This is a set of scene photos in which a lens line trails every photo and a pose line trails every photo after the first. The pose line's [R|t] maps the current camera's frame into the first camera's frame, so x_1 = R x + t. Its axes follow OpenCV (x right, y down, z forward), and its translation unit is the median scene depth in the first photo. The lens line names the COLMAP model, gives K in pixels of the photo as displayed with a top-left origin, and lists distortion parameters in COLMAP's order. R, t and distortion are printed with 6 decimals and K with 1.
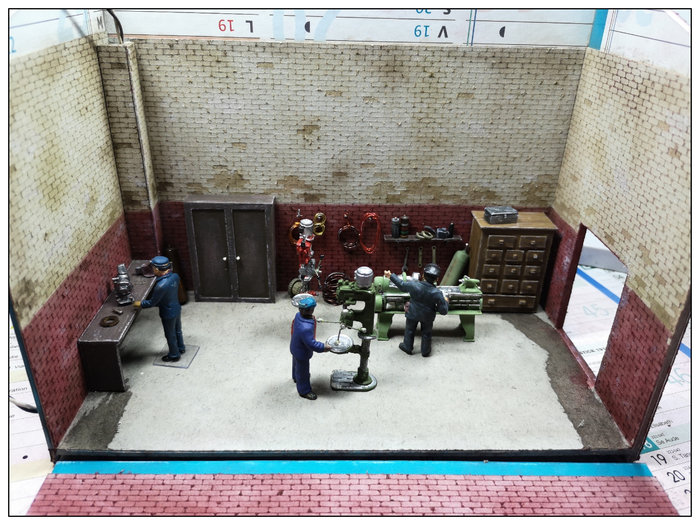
lens RADIAL K [[562.5, 0, 350.0], [0, 562.5, 262.5], [0, 0, 1]] dist [0.073345, -0.120480]
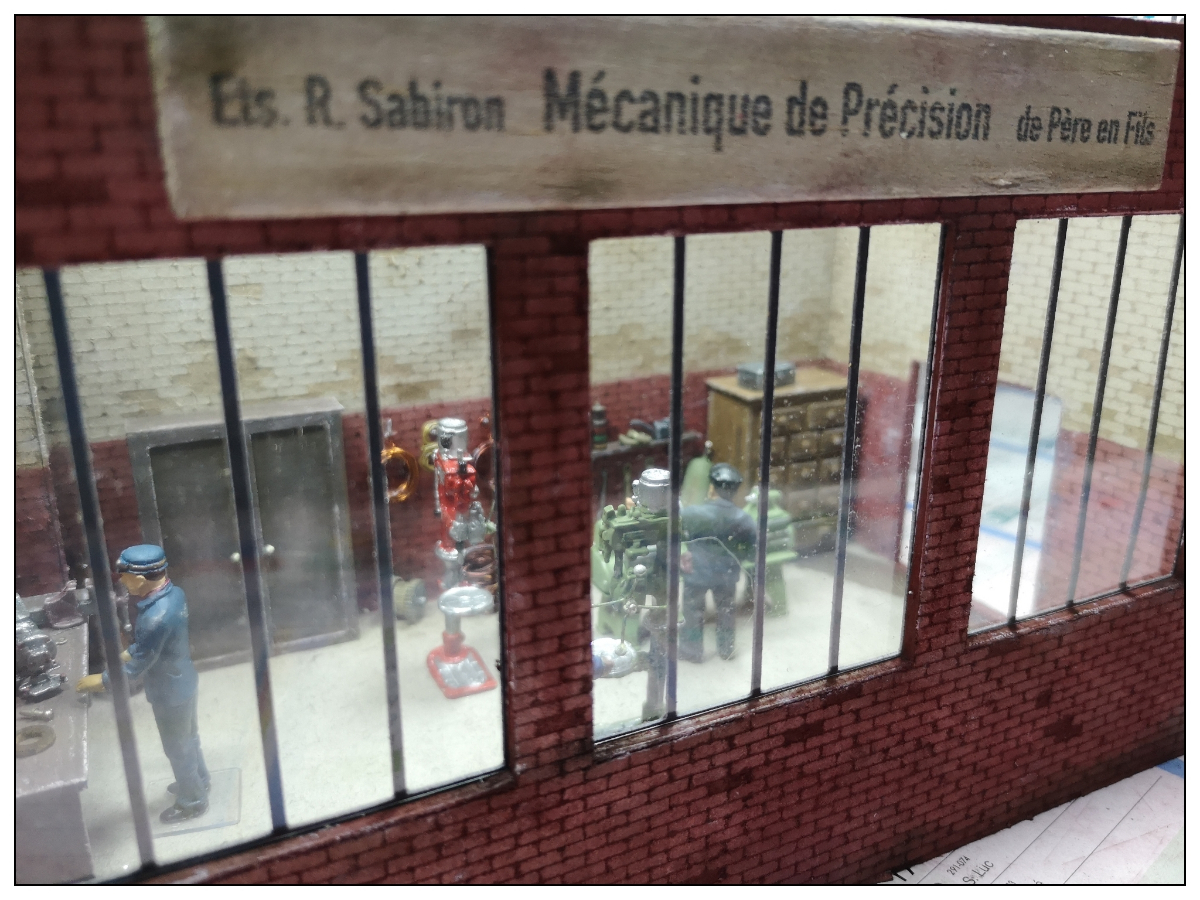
lens RADIAL K [[977.8, 0, 600.0], [0, 977.8, 450.0], [0, 0, 1]] dist [0.065451, -0.137837]
pose [[0.908675, -0.151877, 0.388901, -0.257928], [0.211666, 0.970486, -0.115559, 0.061135], [-0.359872, 0.187323, 0.914003, 0.214205]]
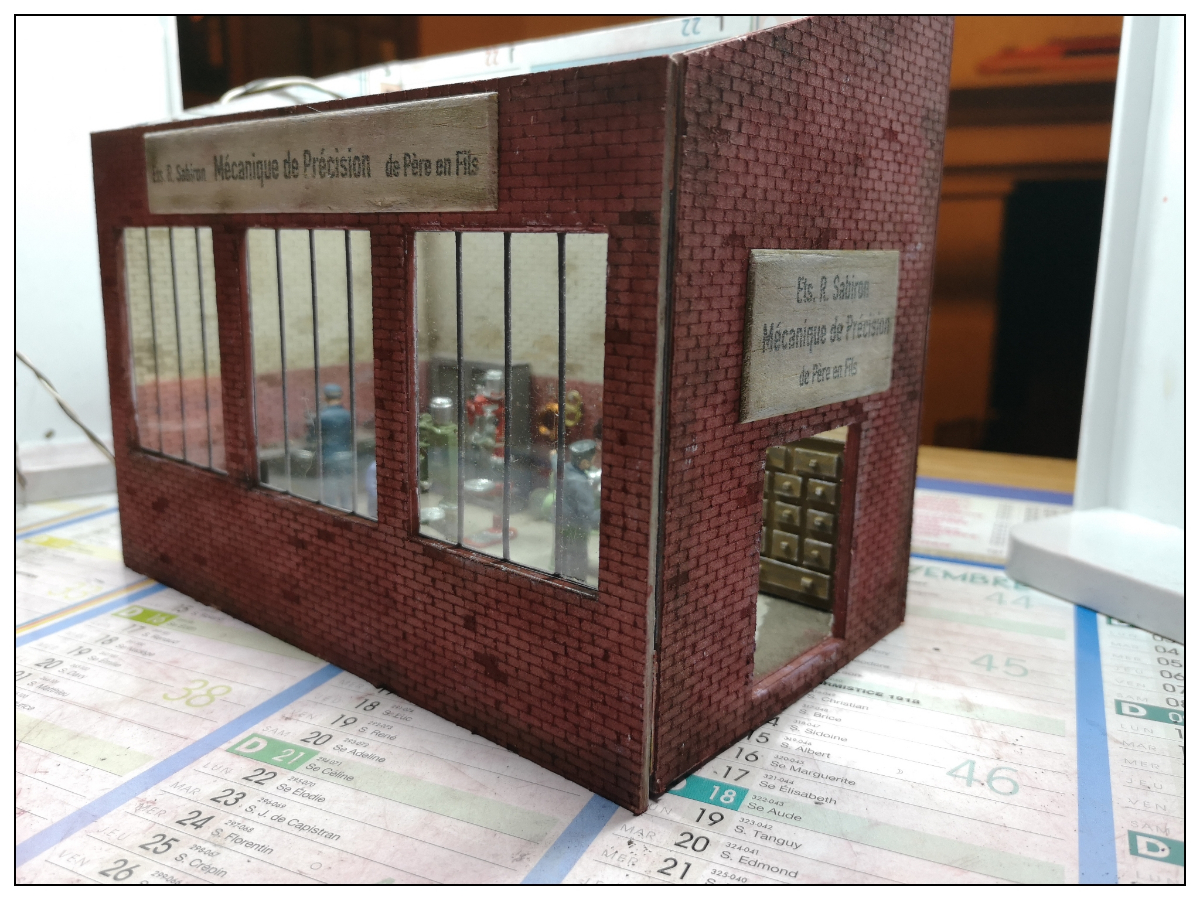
lens RADIAL K [[964.3, 0, 600.0], [0, 964.3, 450.0], [0, 0, 1]] dist [0.073345, -0.120480]
pose [[0.742668, 0.122084, -0.658437, 0.791117], [-0.299386, 0.940039, -0.163387, 0.170123], [0.599010, 0.318469, 0.734687, 0.174897]]
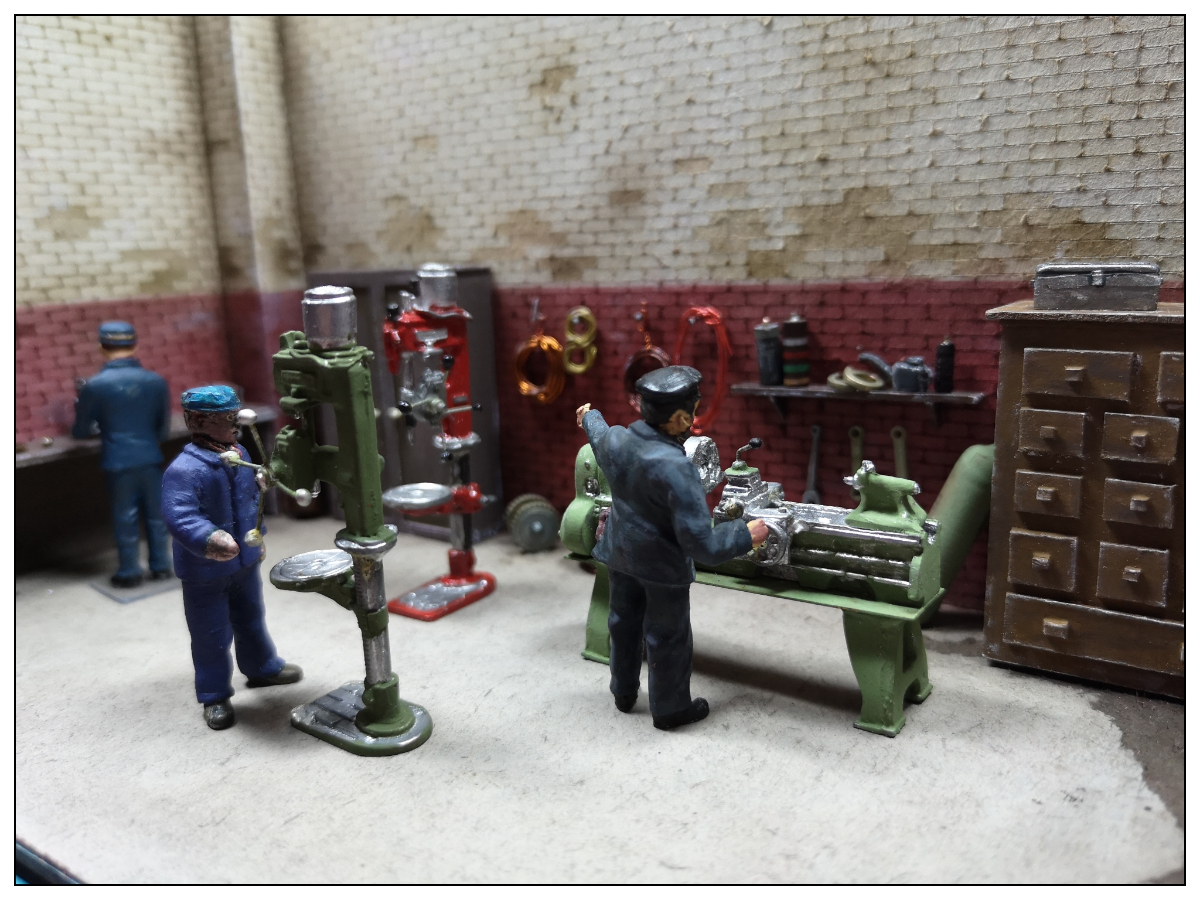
lens RADIAL K [[991.2, 0, 600.0], [0, 991.2, 450.0], [0, 0, 1]] dist [0.050549, -0.139537]
pose [[0.805852, 0.063740, -0.588677, 0.362002], [-0.218039, 0.956273, -0.194936, 0.130971], [0.550511, 0.285444, 0.784512, 0.538301]]
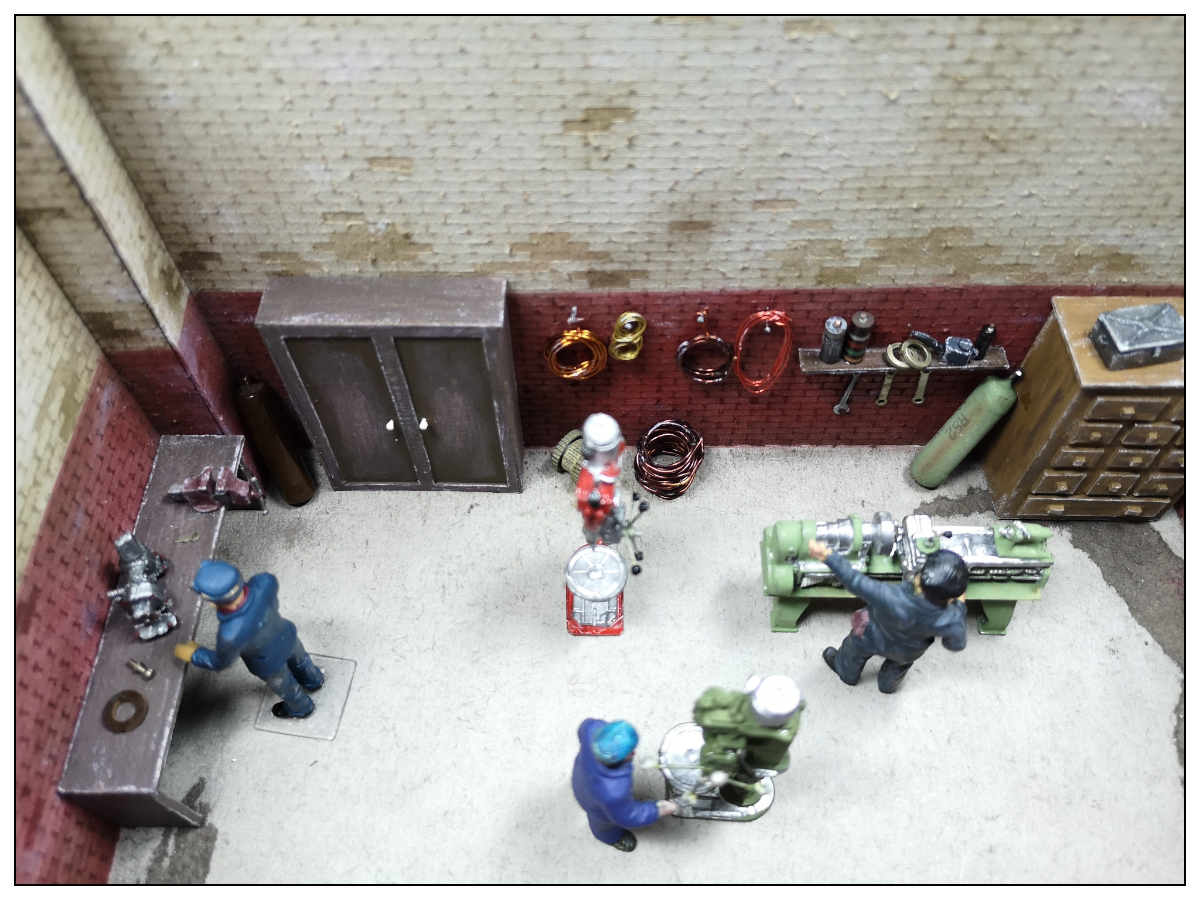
lens RADIAL K [[970.3, 0, 600.0], [0, 970.3, 450.0], [0, 0, 1]] dist [0.069148, -0.125835]
pose [[0.999048, 0.004864, -0.043362, -0.047218], [0.016927, 0.872733, 0.487904, -0.331732], [0.040217, -0.488174, 0.871819, 0.418852]]
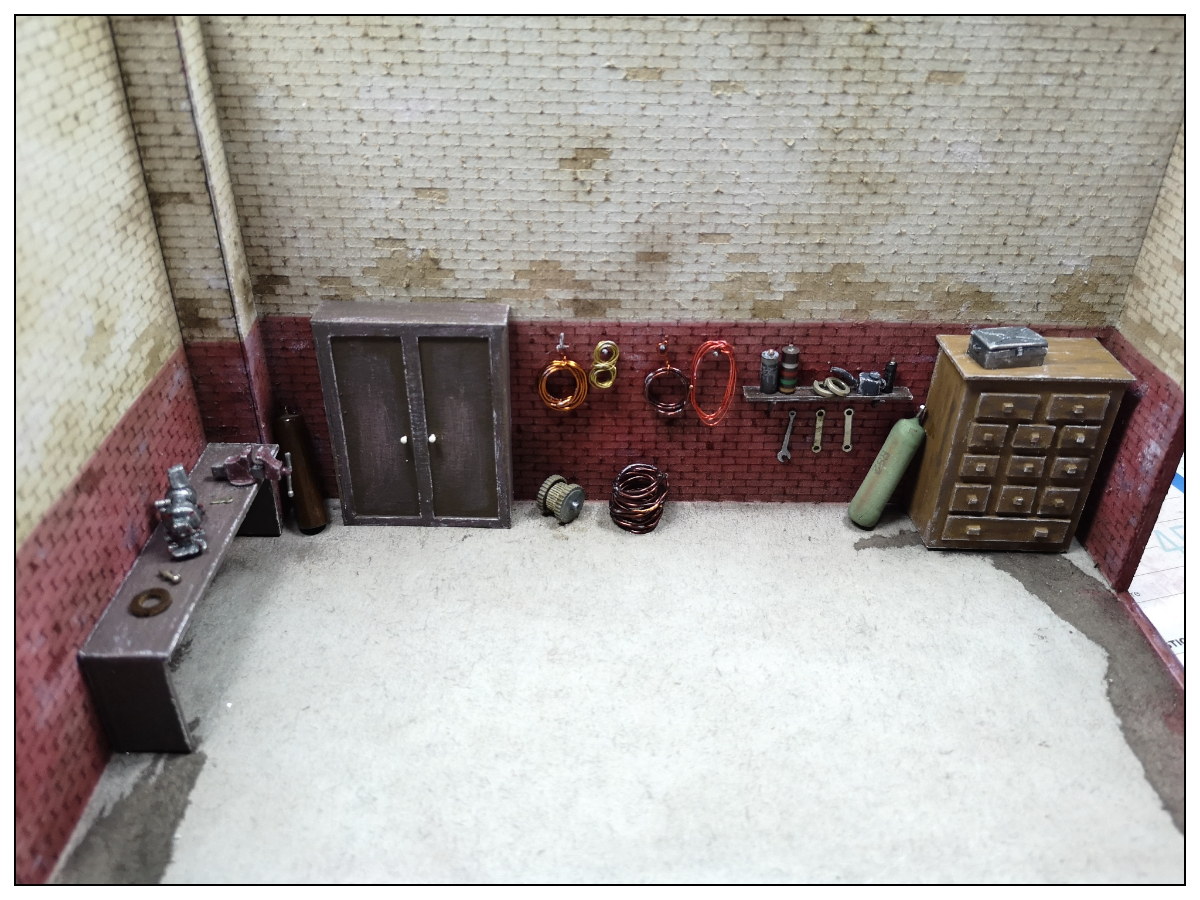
lens RADIAL K [[964.3, 0, 600.0], [0, 964.3, 450.0], [0, 0, 1]] dist [0.073345, -0.120480]
pose [[0.999779, 0.003081, -0.020773, -0.043806], [-0.001176, 0.995843, 0.091079, -0.073483], [0.020967, -0.091035, 0.995627, 0.211094]]
